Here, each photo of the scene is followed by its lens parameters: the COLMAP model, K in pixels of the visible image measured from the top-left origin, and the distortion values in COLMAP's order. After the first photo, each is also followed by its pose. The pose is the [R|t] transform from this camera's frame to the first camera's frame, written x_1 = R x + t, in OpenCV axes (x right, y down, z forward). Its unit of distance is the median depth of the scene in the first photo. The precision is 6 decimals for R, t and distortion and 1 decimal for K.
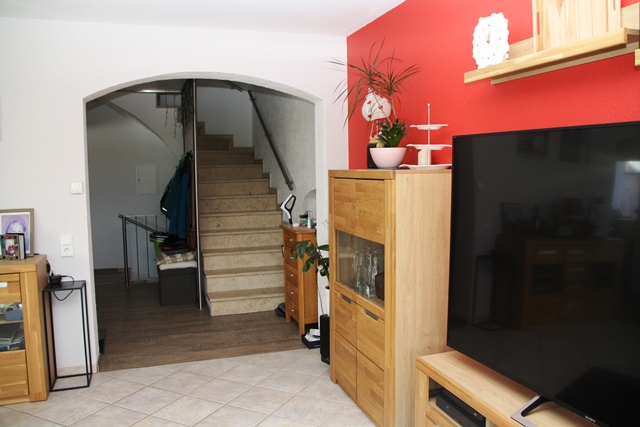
lens RADIAL K [[534.1, 0, 320.0], [0, 534.1, 214.8], [0, 0, 1]] dist [-0.154579, 0.101945]
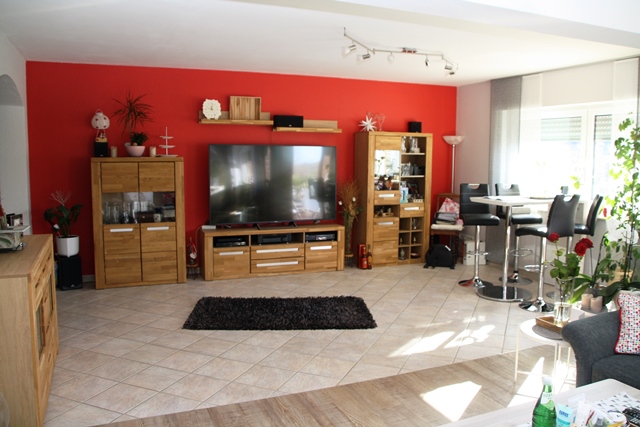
lens RADIAL K [[534.1, 0, 335.0], [0, 534.1, 212.4], [0, 0, 1]] dist [-0.154579, 0.101945]
pose [[-0.076291, -0.092269, 0.992807, -2.364154], [0.076231, 0.992255, 0.098075, -0.024425], [-0.994167, 0.083165, -0.068666, 0.576298]]
